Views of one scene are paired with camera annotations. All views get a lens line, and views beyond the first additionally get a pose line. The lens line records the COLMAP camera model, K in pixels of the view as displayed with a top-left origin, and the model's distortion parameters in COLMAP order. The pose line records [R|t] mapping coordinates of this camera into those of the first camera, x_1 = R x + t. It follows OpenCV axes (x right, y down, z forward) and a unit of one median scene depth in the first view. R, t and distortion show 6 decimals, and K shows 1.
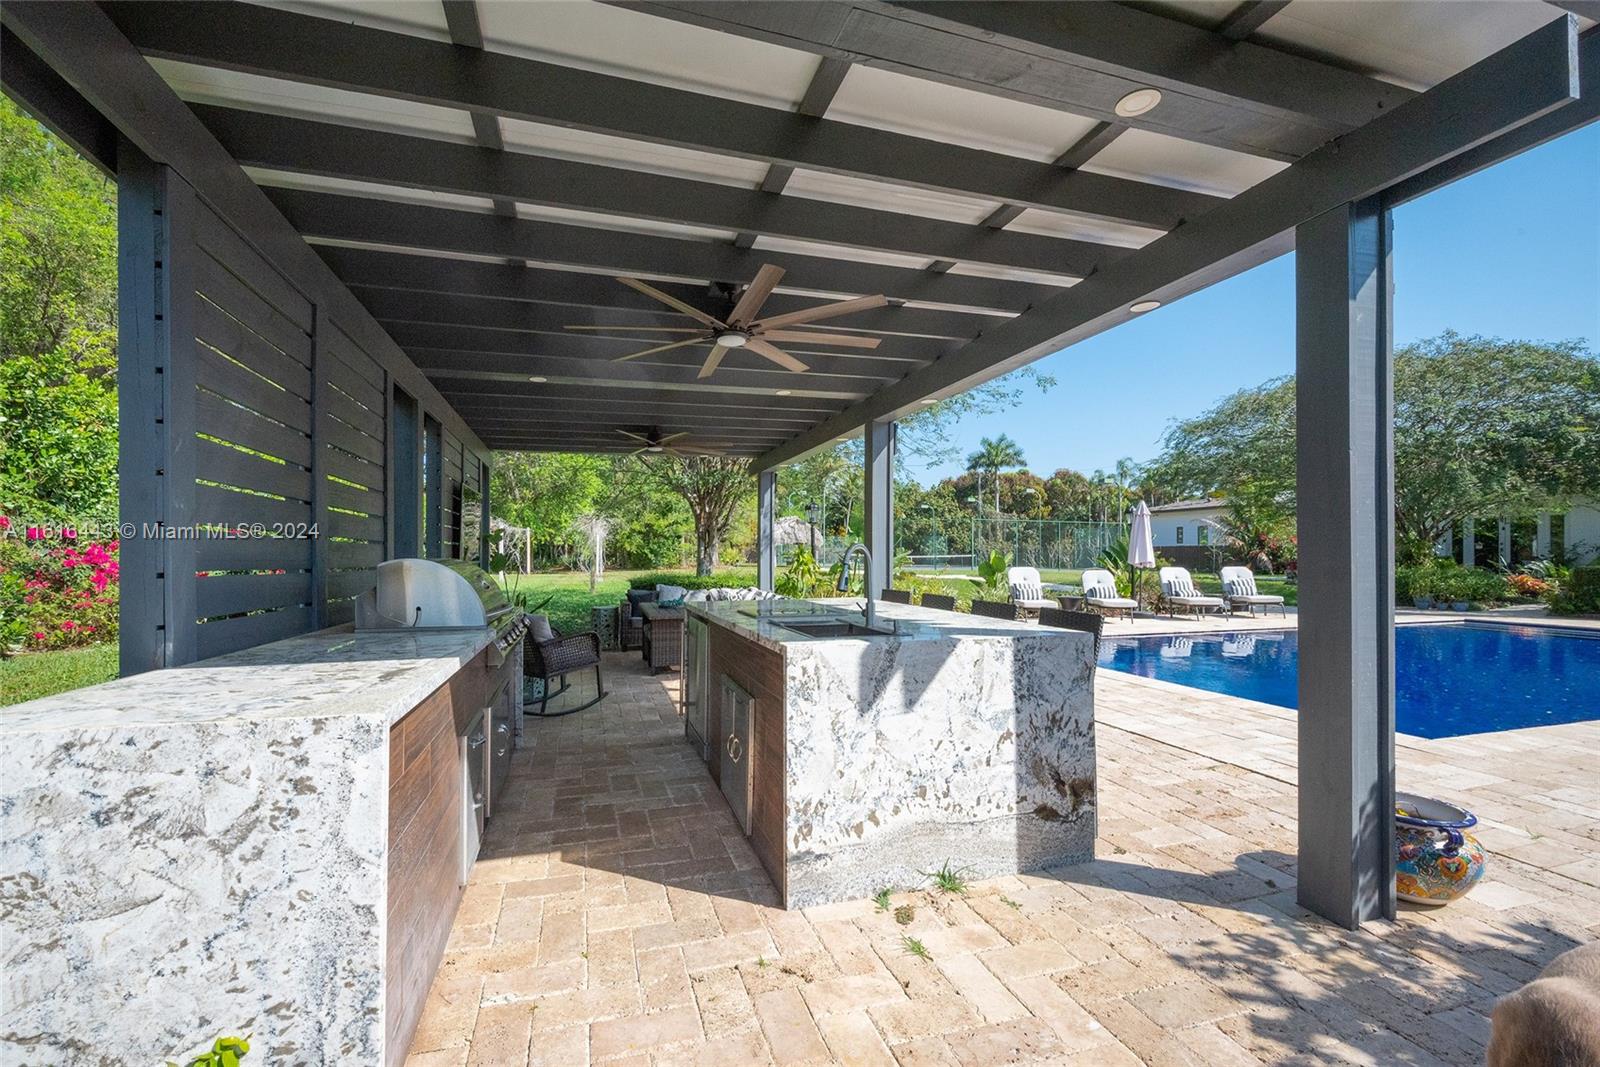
lens RADIAL K [[639.3, 0, 757.9], [0, 639.3, 552.7], [0, 0, 1]] dist [0.000295, -0.000154]
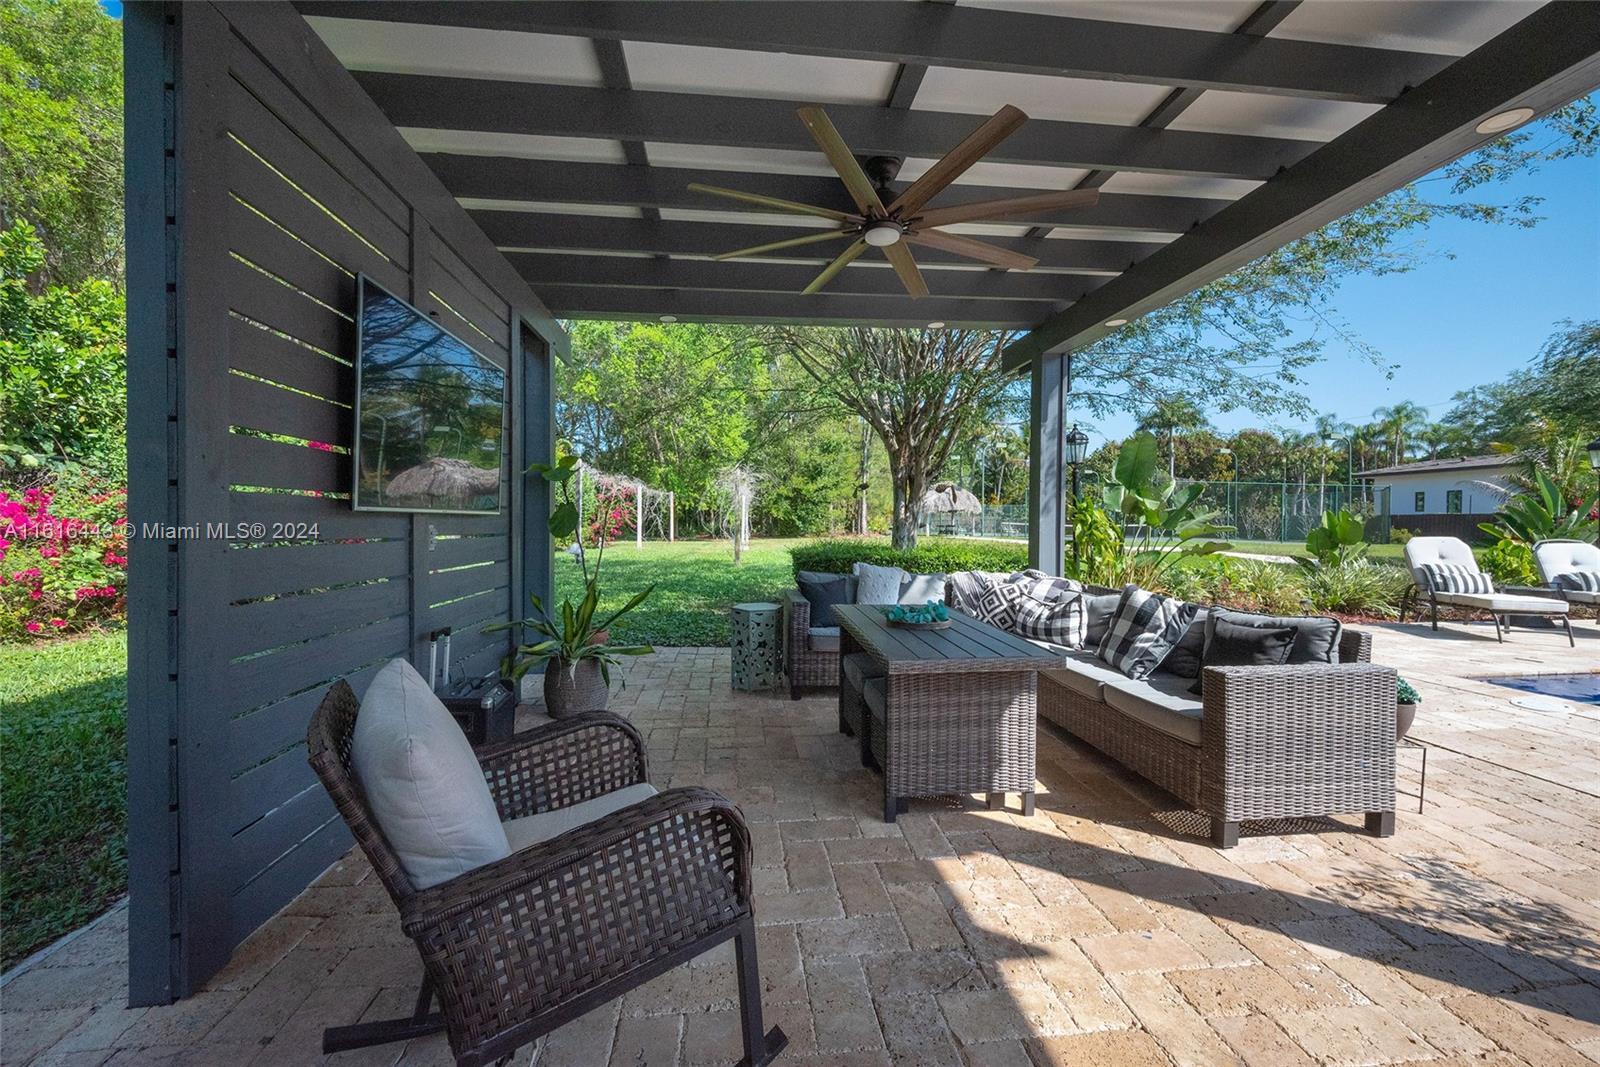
lens RADIAL K [[620.5, 0, 796.5], [0, 620.5, 533.1], [0, 0, 1]] dist [-0.003272, -0.000275]
pose [[0.987227, 0.006898, -0.159168, -0.030437], [-0.004004, 0.999821, 0.018495, 0.003877], [0.159267, -0.017622, 0.987078, 0.120370]]
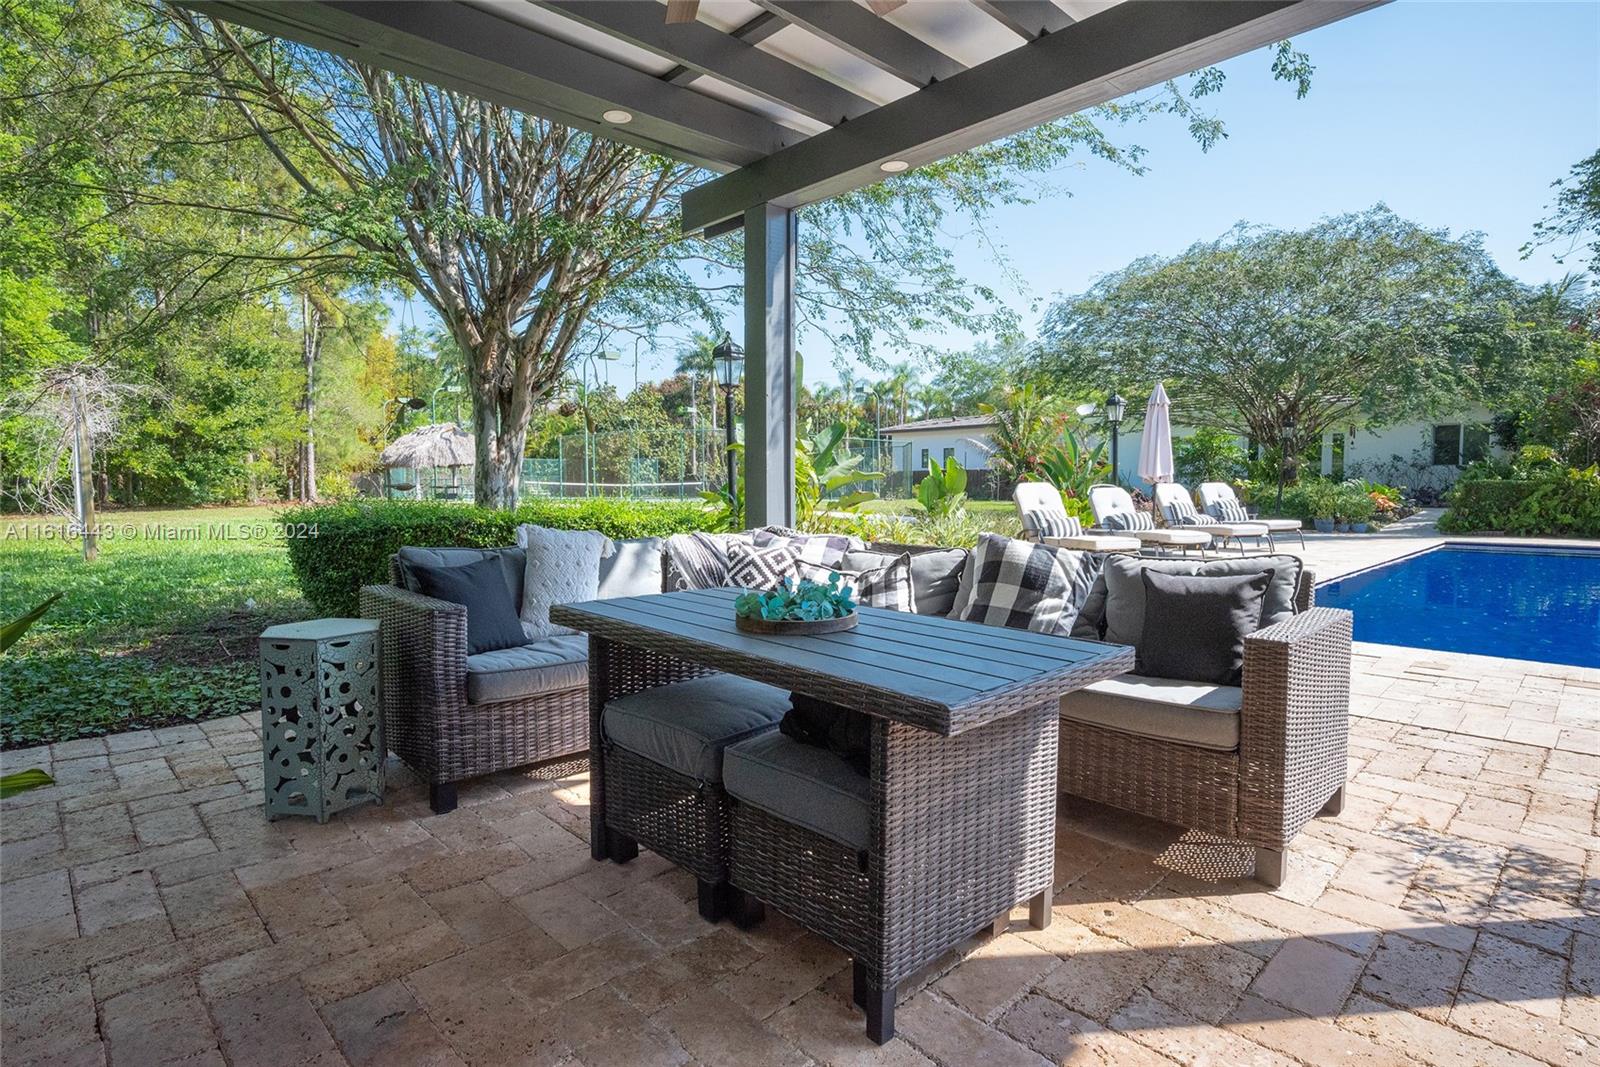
lens RADIAL K [[823.4, 0, 800.0], [0, 823.4, 533.5], [0, 0, 1]] dist [-0.002912, -0.000285]
pose [[0.878056, -0.033312, 0.477397, -0.054086], [0.004060, 0.998057, 0.062176, 0.007644], [-0.478540, -0.052656, 0.876485, 0.153919]]
